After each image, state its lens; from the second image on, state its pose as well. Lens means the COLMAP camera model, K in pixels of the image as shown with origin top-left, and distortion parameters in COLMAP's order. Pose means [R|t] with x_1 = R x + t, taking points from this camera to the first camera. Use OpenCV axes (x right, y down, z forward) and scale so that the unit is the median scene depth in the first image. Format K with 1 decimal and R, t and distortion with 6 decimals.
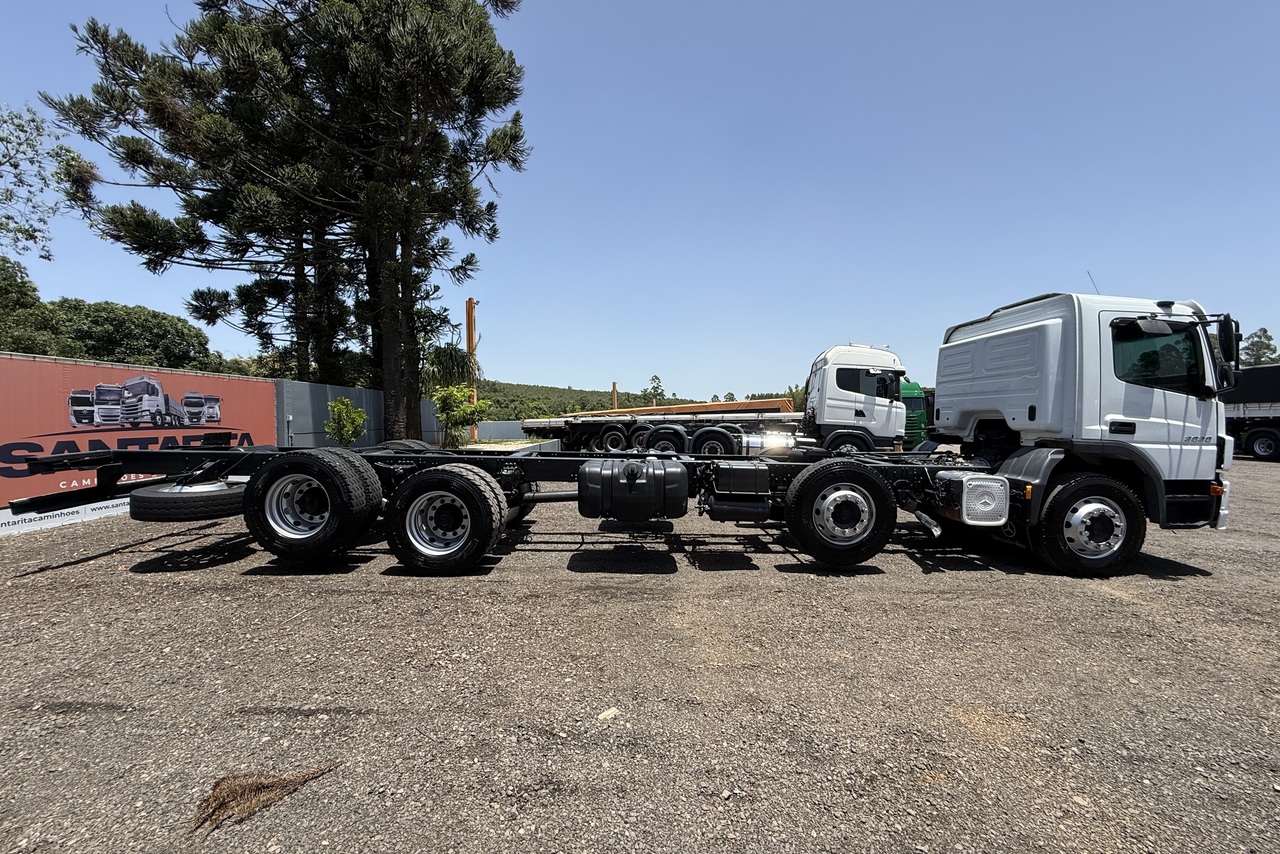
lens RADIAL K [[520.0, 0, 618.0], [0, 520.0, 422.4], [0, 0, 1]] dist [0.001938, 0.000381]
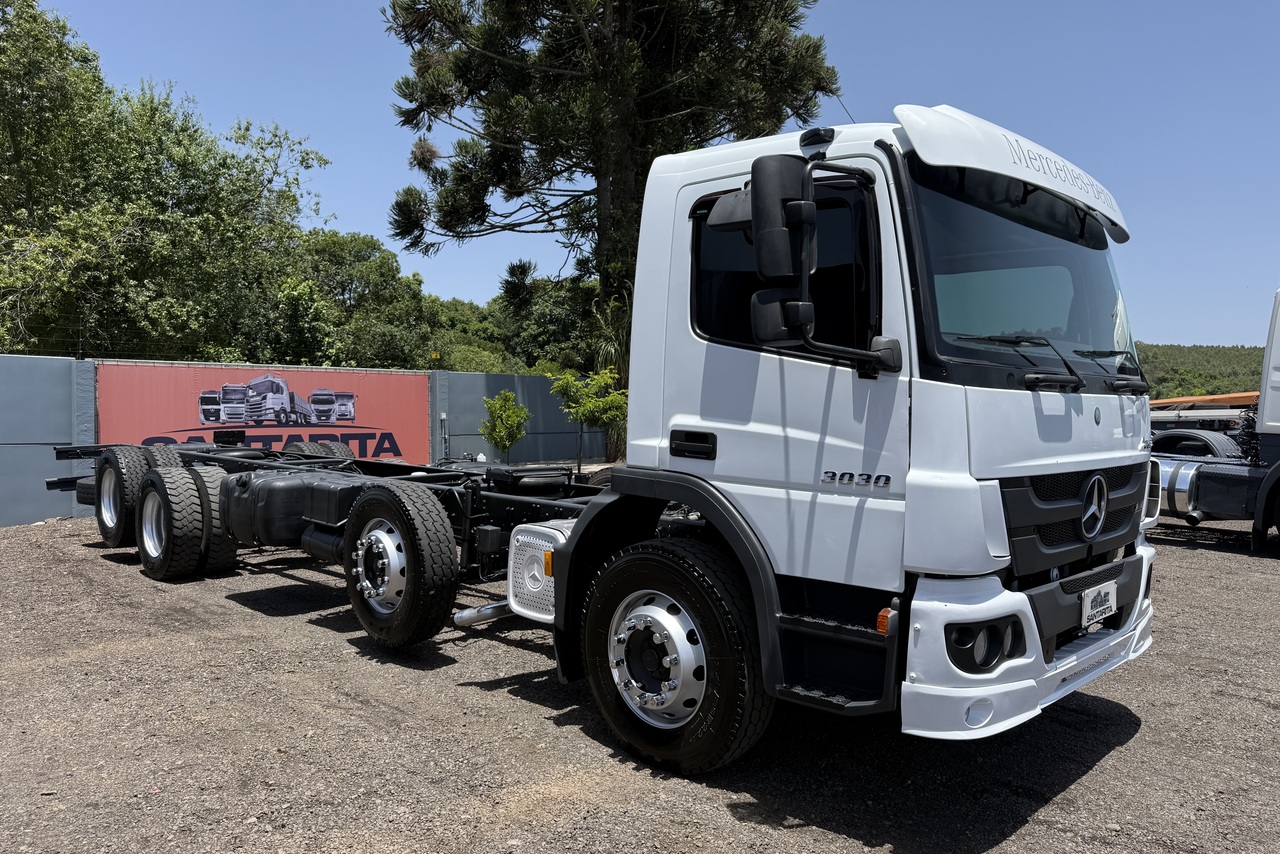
lens RADIAL K [[902.4, 0, 640.0], [0, 902.4, 427.0], [0, 0, 1]] dist [0.002959, -0.066643]
pose [[0.716121, 0.010591, -0.697896, 0.920226], [-0.006844, 0.999943, 0.008151, -0.006500], [0.697943, -0.001061, 0.716153, 0.263200]]
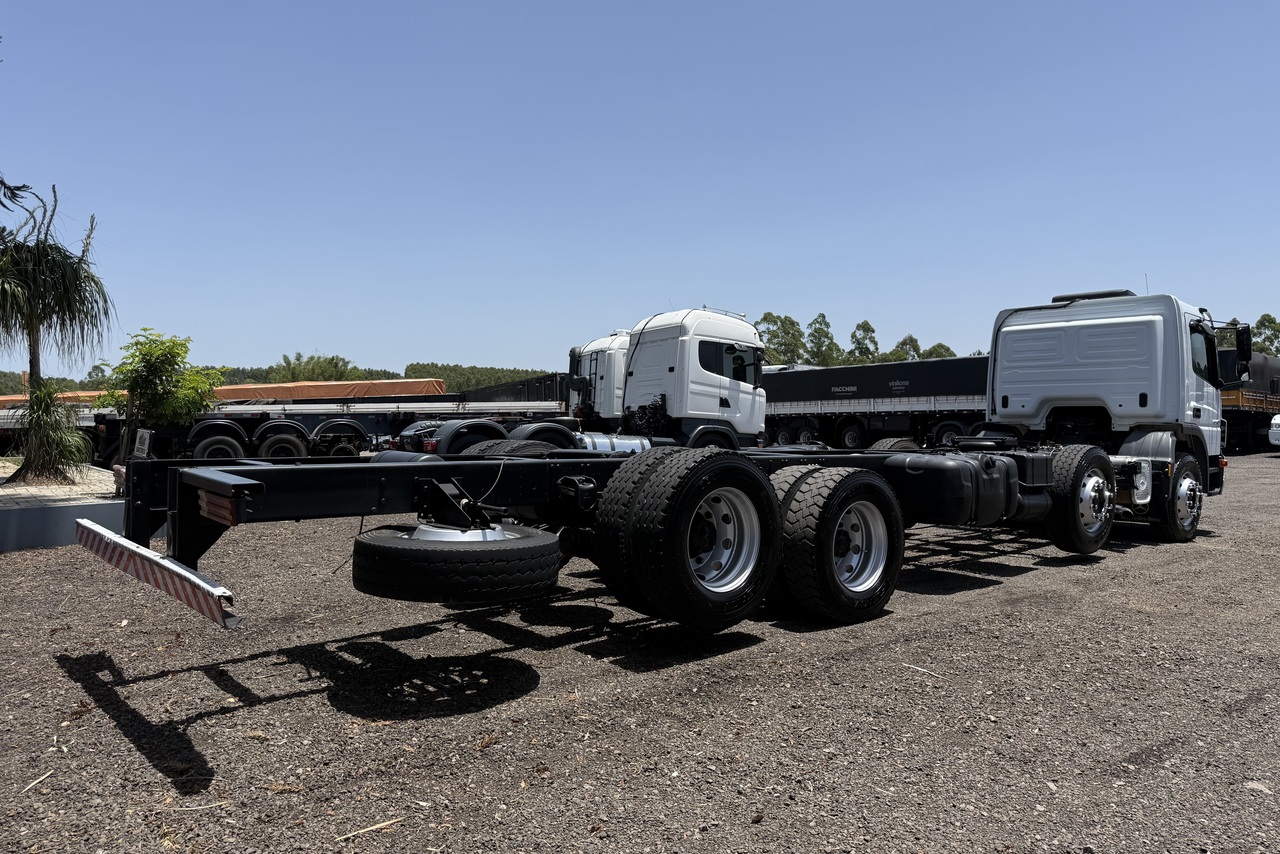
lens RADIAL K [[918.0, 0, 634.5], [0, 918.0, 457.1], [0, 0, 1]] dist [0.050896, -0.001701]
pose [[0.756028, -0.029510, 0.653874, -0.875996], [0.004110, 0.999177, 0.040342, 0.012239], [-0.654526, -0.027812, 0.755527, 0.141251]]
